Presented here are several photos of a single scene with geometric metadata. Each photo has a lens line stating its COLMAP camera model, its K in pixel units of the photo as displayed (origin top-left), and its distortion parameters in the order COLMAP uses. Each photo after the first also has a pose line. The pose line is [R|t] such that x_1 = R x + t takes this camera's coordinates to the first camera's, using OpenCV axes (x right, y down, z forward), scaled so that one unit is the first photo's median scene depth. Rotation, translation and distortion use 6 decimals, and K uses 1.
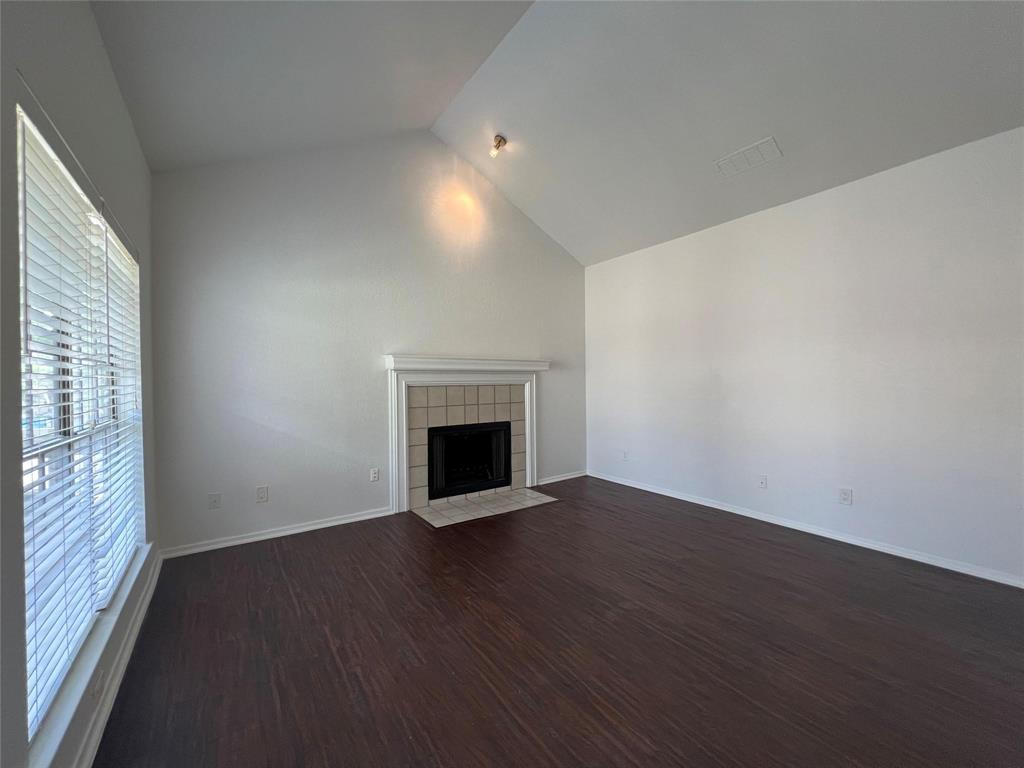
lens RADIAL K [[412.3, 0, 510.3], [0, 412.3, 381.1], [0, 0, 1]] dist [-0.001236, 0.000766]
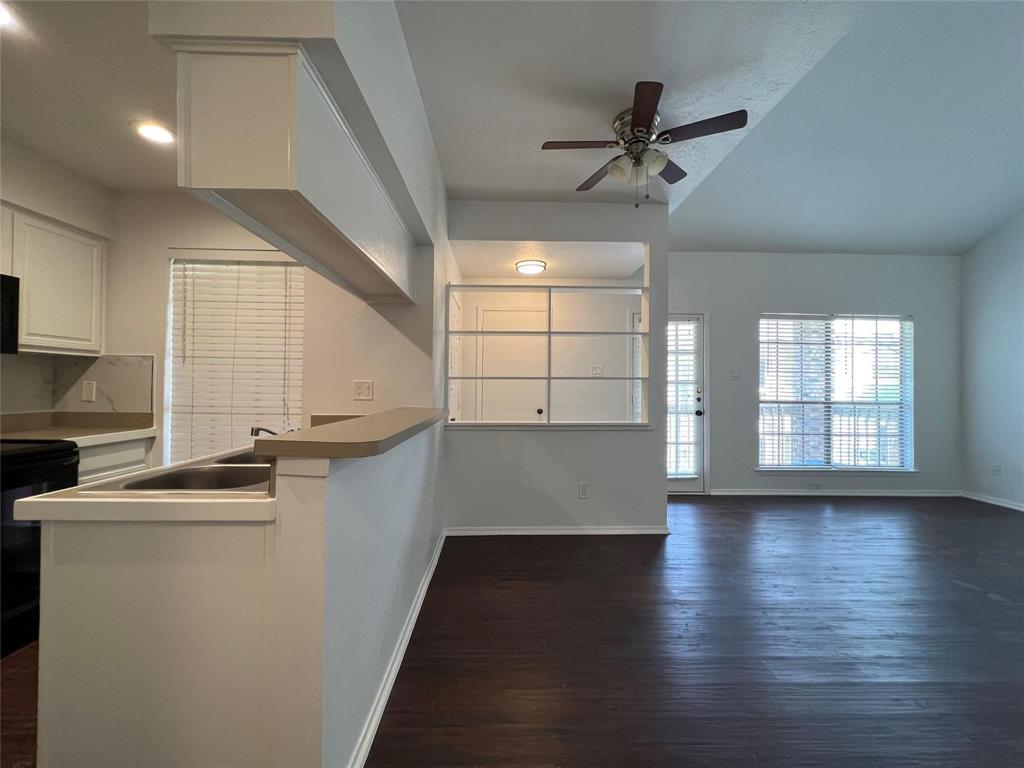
lens RADIAL K [[414.9, 0, 512.6], [0, 414.9, 381.9], [0, 0, 1]] dist [-0.000163, 0.001181]
pose [[-0.541170, -0.000488, -0.840913, 0.984055], [-0.012407, 0.999896, 0.007405, 0.002264], [0.840822, 0.014441, -0.541119, 0.282470]]
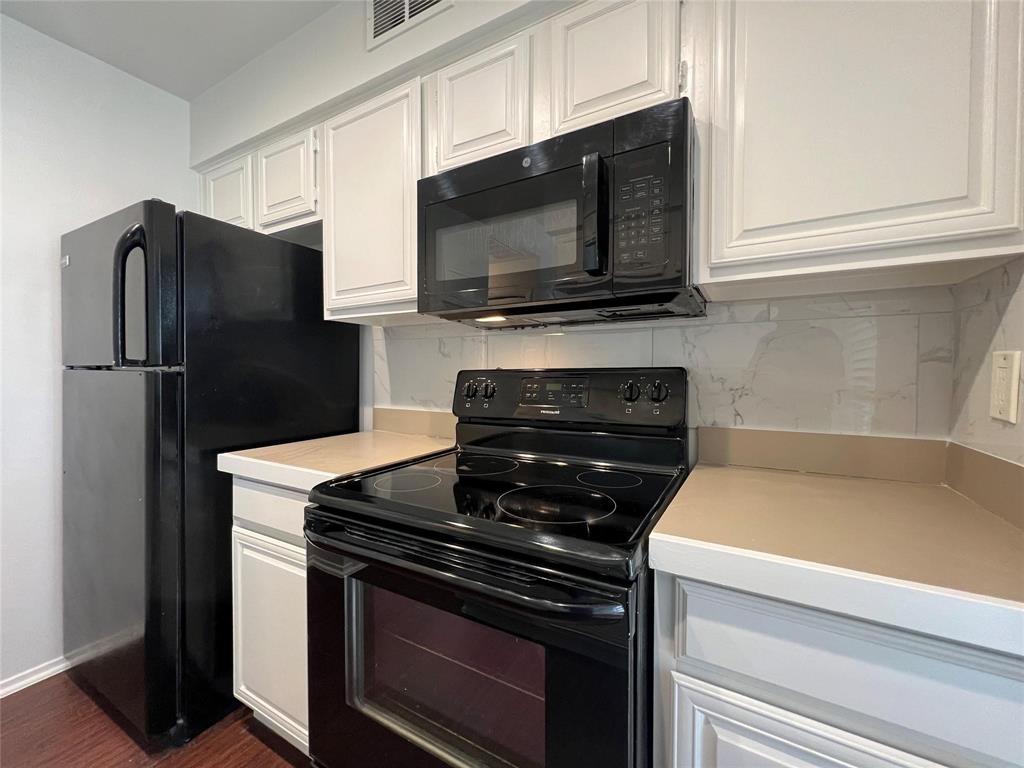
lens RADIAL K [[414.9, 0, 515.4], [0, 414.9, 380.4], [0, 0, 1]] dist [-0.000163, 0.001181]
pose [[-0.440143, -0.009672, 0.897876, 0.745191], [0.008161, 0.999858, 0.014771, 0.021224], [-0.897891, 0.013829, -0.440001, -0.313859]]
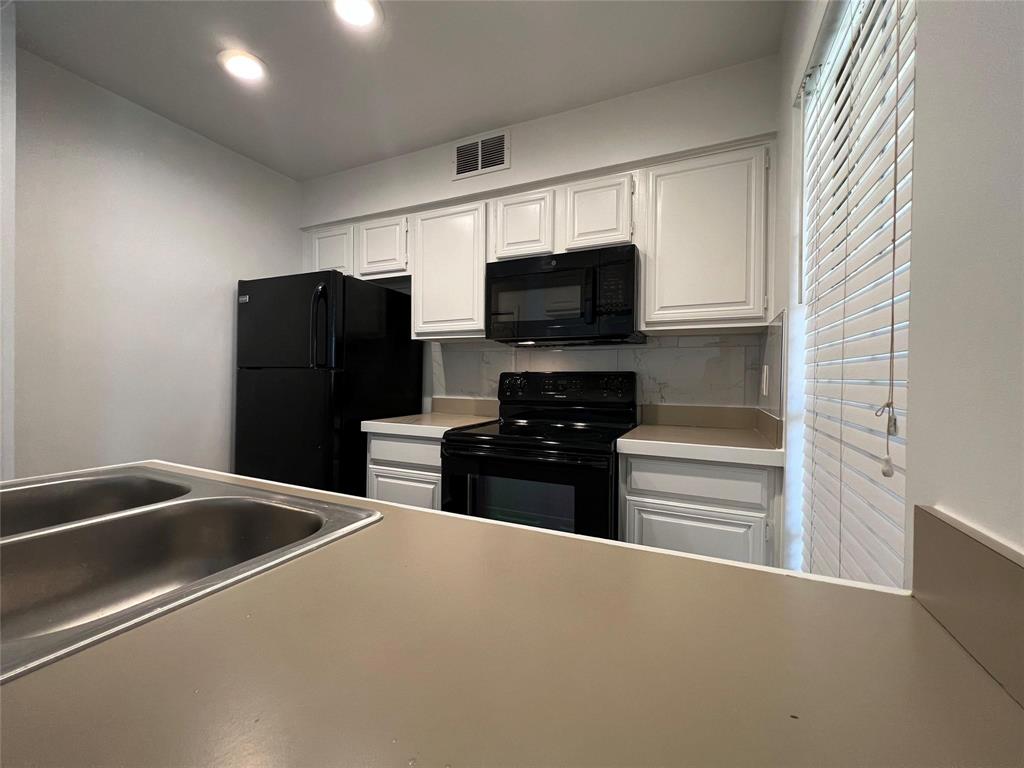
lens RADIAL K [[414.9, 0, 514.2], [0, 414.9, 381.4], [0, 0, 1]] dist [-0.000163, 0.001181]
pose [[-0.509513, -0.002108, 0.860460, 0.588851], [-0.001116, 0.999998, 0.001790, 0.028357], [-0.860462, -0.000048, -0.509514, -0.157602]]
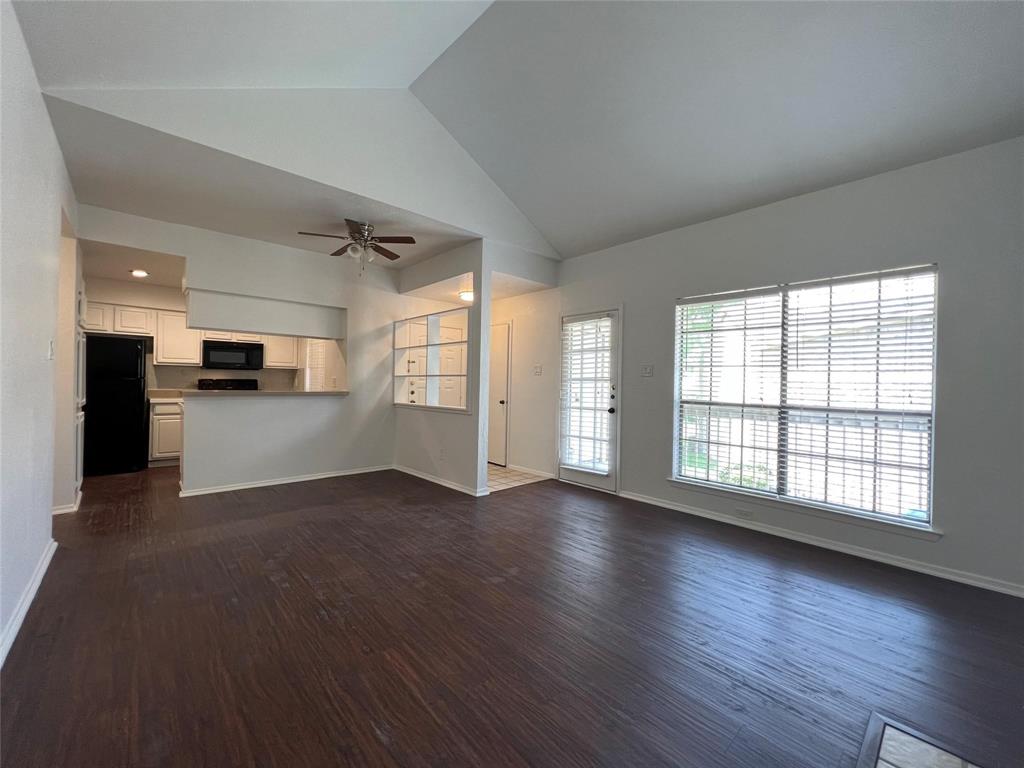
lens RADIAL K [[412.3, 0, 513.4], [0, 412.3, 381.6], [0, 0, 1]] dist [-0.001236, 0.000766]
pose [[-0.989563, -0.008394, -0.143857, 0.214244], [-0.009727, 0.999916, 0.008564, 0.004754], [0.143773, 0.009874, -0.989561, 1.111631]]
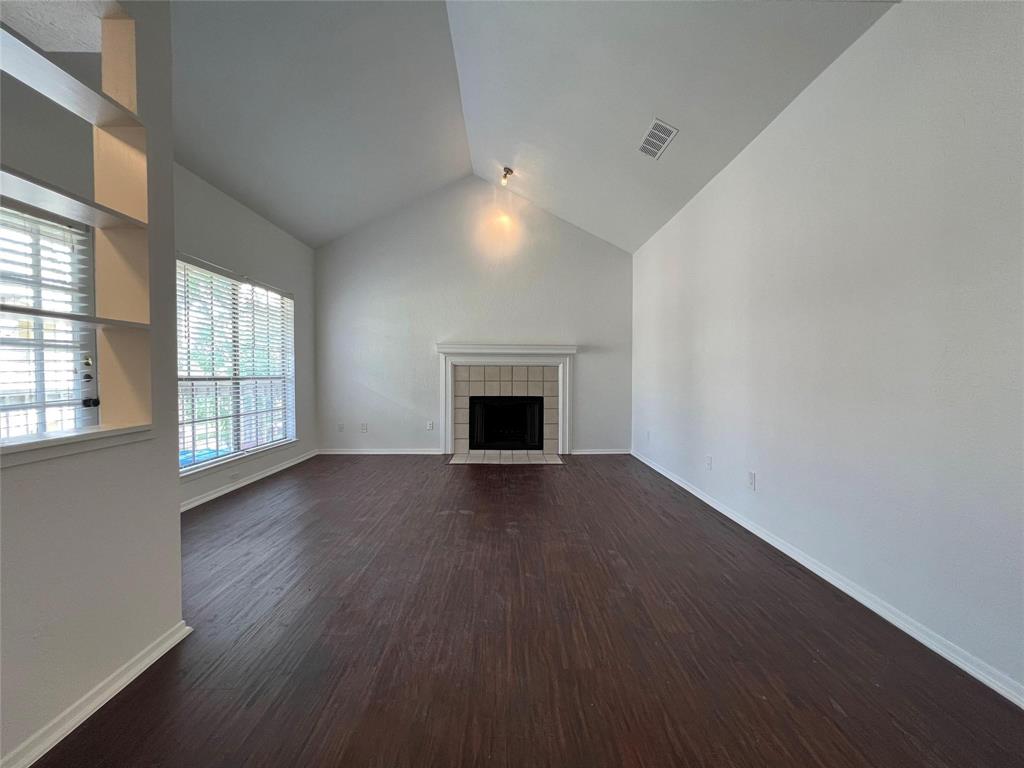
lens RADIAL K [[412.3, 0, 511.5], [0, 412.3, 381.4], [0, 0, 1]] dist [-0.001236, 0.000766]
pose [[0.831822, 0.022594, -0.554583, 0.638158], [-0.014748, 0.999718, 0.018608, 0.035516], [0.554847, -0.007300, 0.831920, -0.047668]]
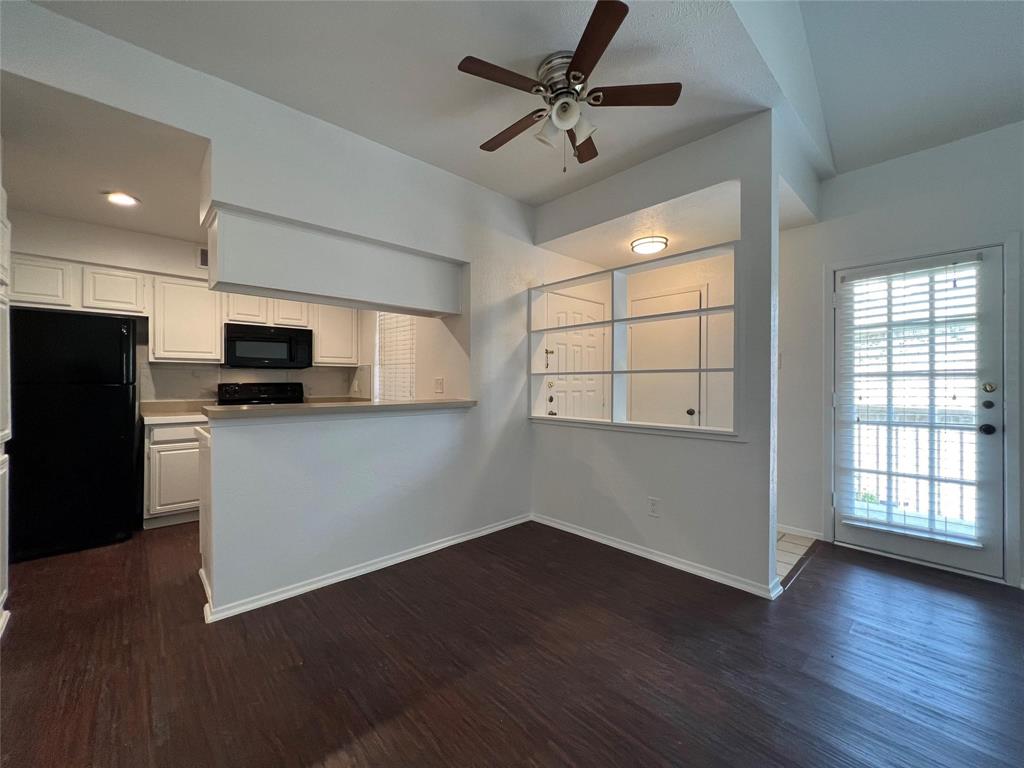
lens RADIAL K [[412.3, 0, 513.5], [0, 412.3, 382.3], [0, 0, 1]] dist [-0.001236, 0.000766]
pose [[-0.988752, 0.007592, -0.149369, 0.558190], [0.005899, 0.999913, 0.011778, 0.008095], [0.149446, 0.010764, -0.988711, 0.579206]]
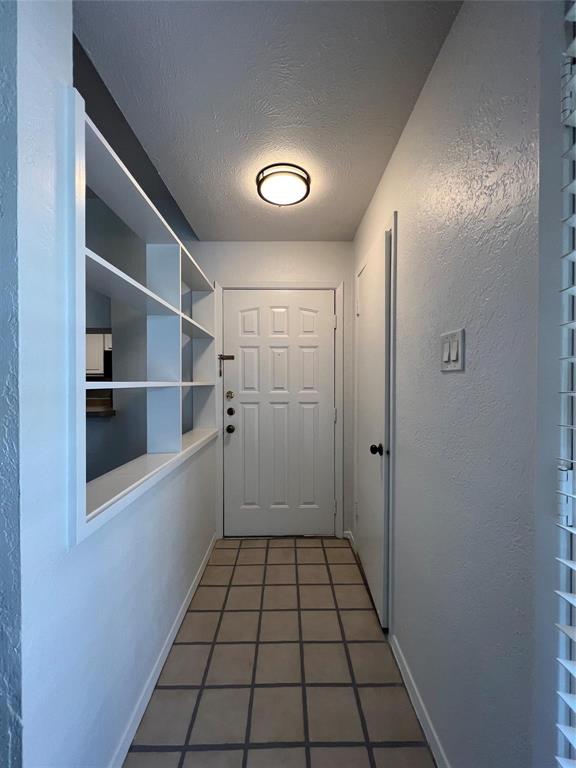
lens RADIAL K [[311.2, 0, 287.6], [0, 311.2, 383.3], [0, 0, 1]] dist [-0.000163, 0.001181]
pose [[-0.829920, 0.009729, 0.557797, -0.063083], [0.012770, 0.999917, 0.001558, 0.002695], [-0.557736, 0.008416, -0.829976, 0.142337]]
